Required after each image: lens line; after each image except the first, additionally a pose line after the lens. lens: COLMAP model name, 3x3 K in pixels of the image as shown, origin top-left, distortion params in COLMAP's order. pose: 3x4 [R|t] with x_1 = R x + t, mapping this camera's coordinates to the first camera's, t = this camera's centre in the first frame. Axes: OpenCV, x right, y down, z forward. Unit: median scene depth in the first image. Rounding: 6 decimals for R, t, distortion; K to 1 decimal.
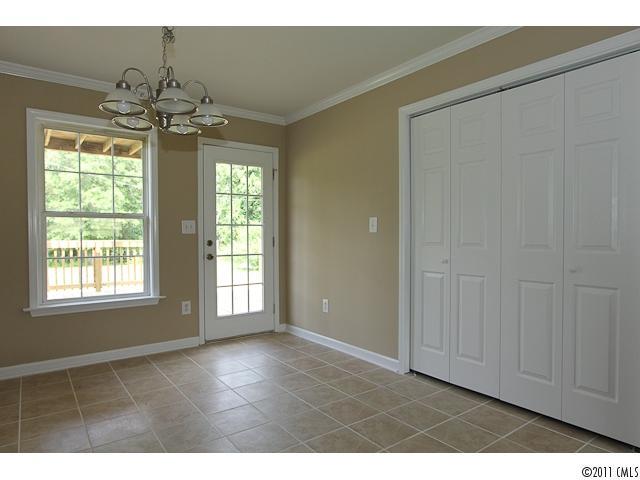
lens RADIAL K [[403.3, 0, 320.0], [0, 403.3, 240.0], [0, 0, 1]] dist [-0.001609, -0.000556]
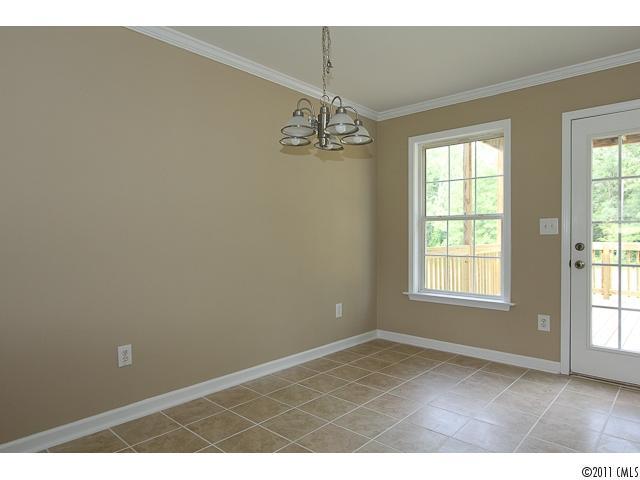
lens RADIAL K [[403.3, 0, 320.0], [0, 403.3, 240.0], [0, 0, 1]] dist [-0.001609, -0.000556]
pose [[0.193044, 0.010255, -0.981136, 0.399096], [-0.014383, 0.999868, 0.007620, -0.003875], [0.981085, 0.012641, 0.193166, 0.381573]]
